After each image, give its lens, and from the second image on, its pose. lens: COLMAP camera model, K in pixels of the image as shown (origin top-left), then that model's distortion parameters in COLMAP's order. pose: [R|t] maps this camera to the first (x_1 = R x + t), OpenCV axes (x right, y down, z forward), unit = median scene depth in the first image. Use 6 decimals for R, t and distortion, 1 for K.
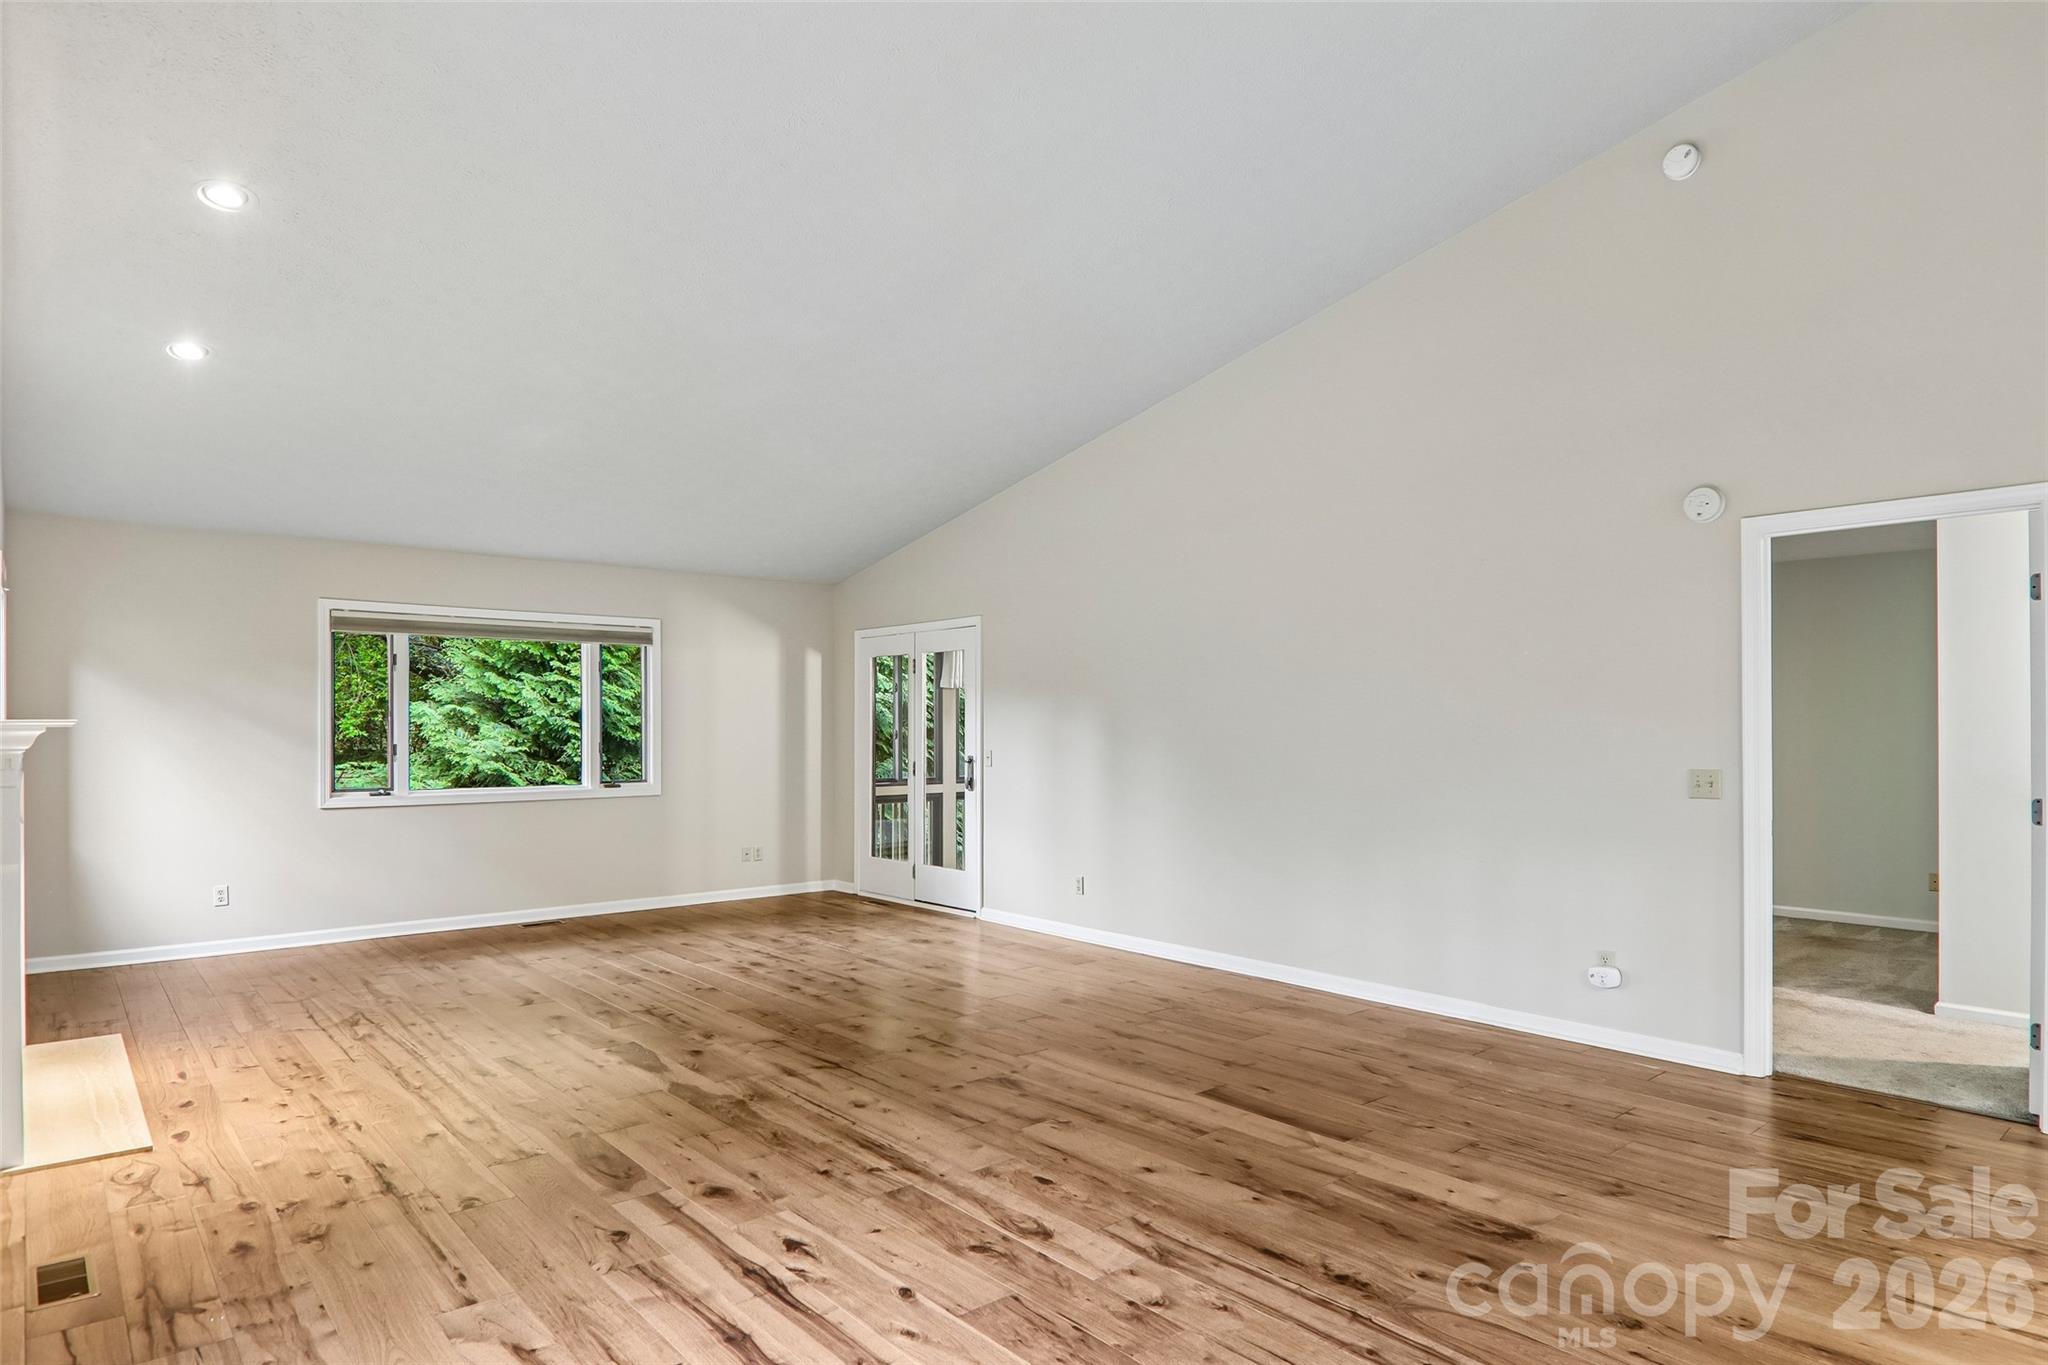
lens RADIAL K [[1159.7, 0, 1025.6], [0, 1159.7, 711.2], [0, 0, 1]] dist [0.012016, -0.024285]
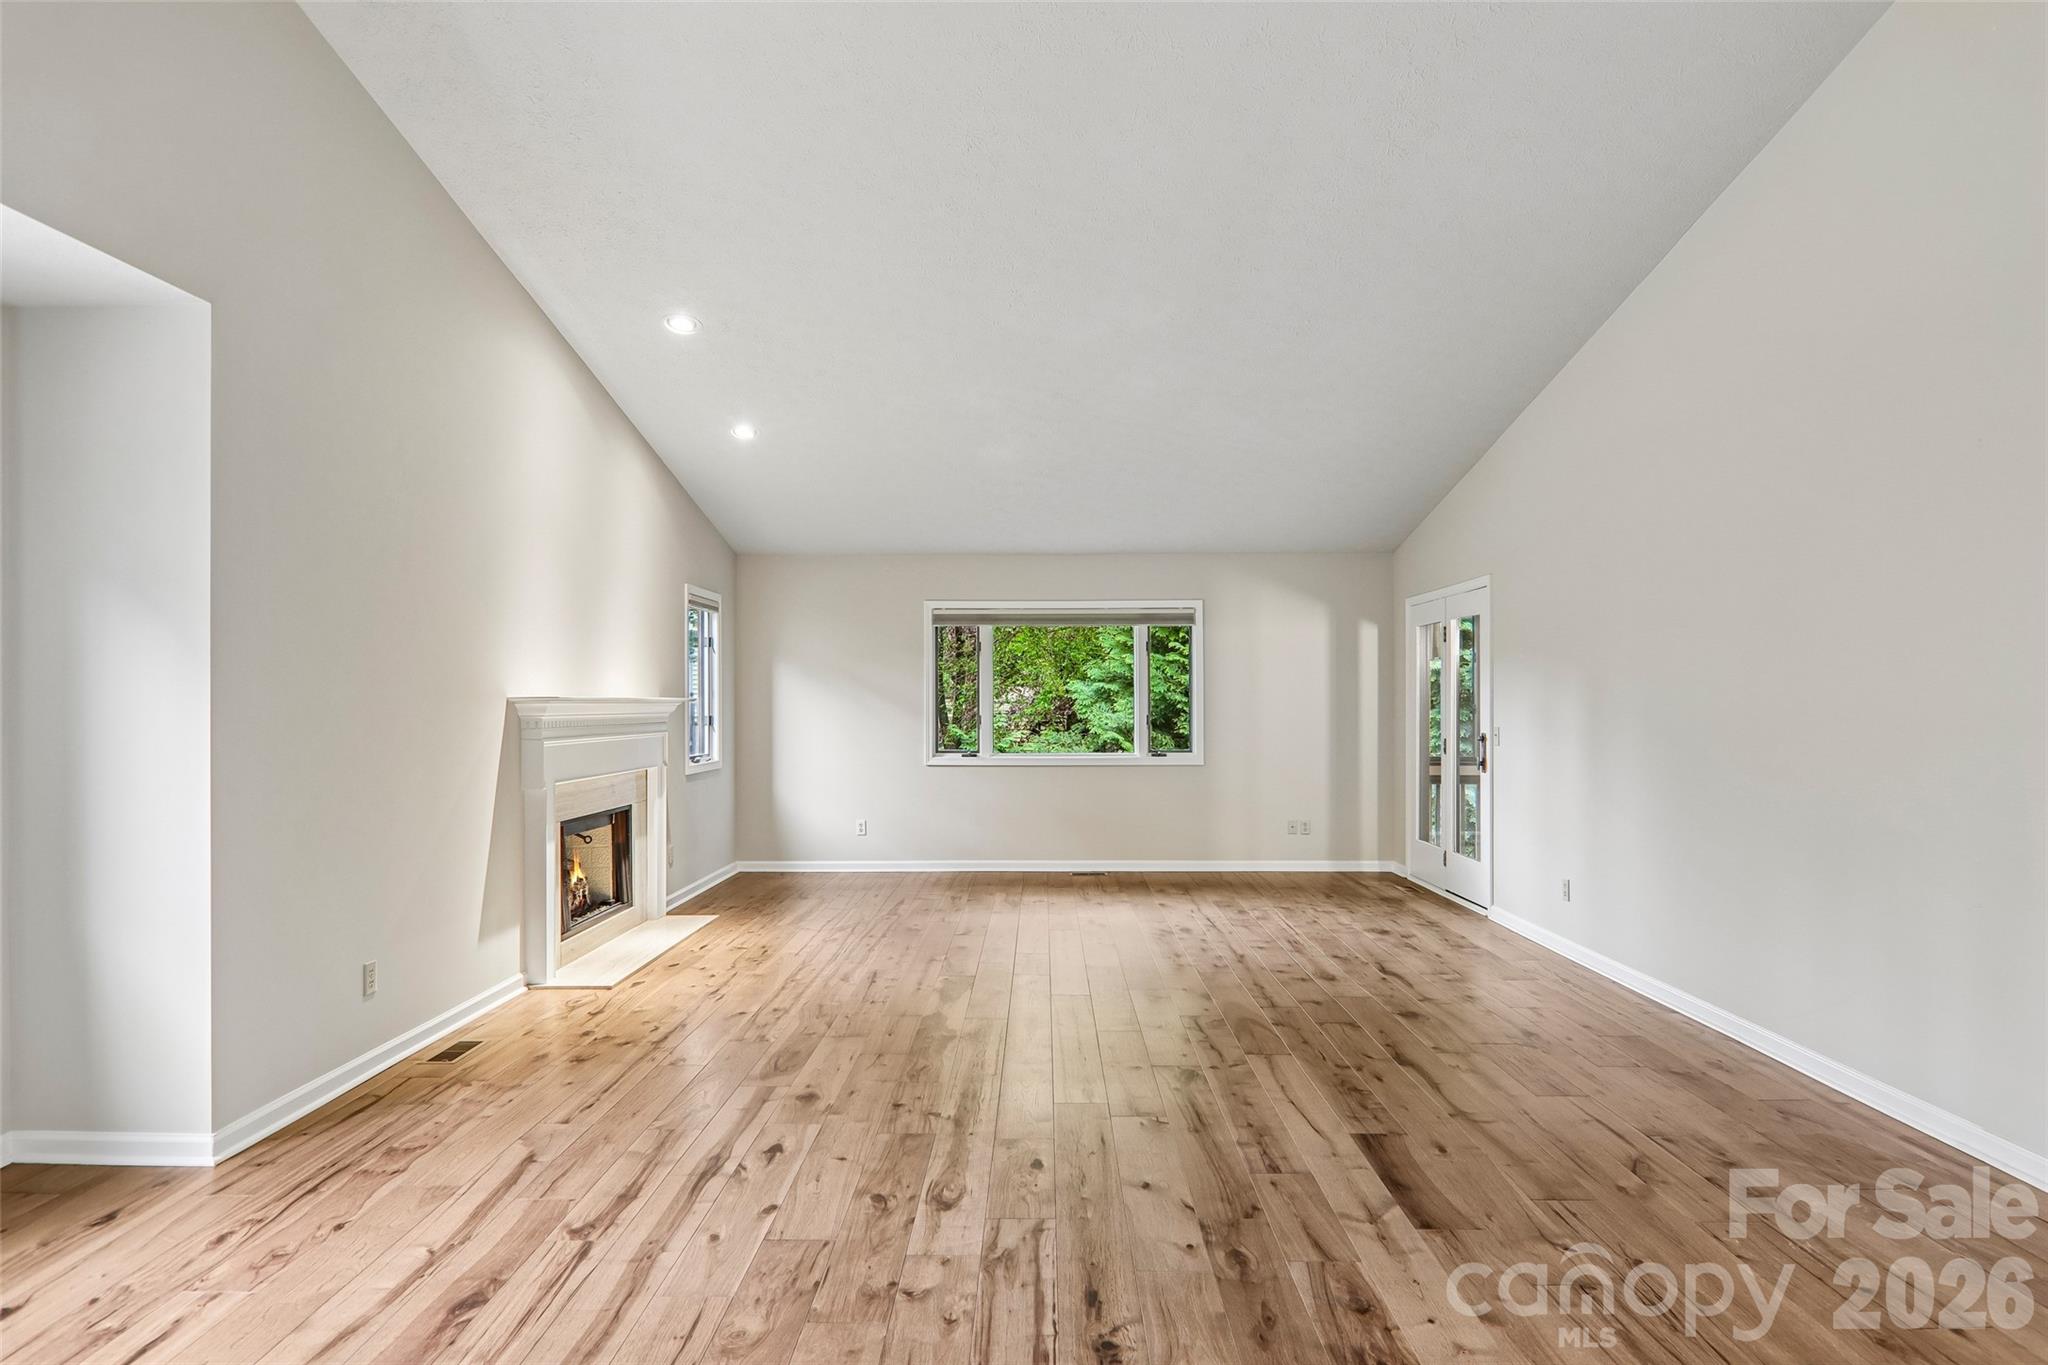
lens RADIAL K [[1139.8, 0, 1032.1], [0, 1139.8, 703.6], [0, 0, 1]] dist [0.002700, -0.001415]
pose [[0.752000, -0.000852, -0.659162, 0.465199], [0.010893, 0.999879, 0.011135, 0.004257], [0.659073, -0.015554, 0.751918, 0.203367]]
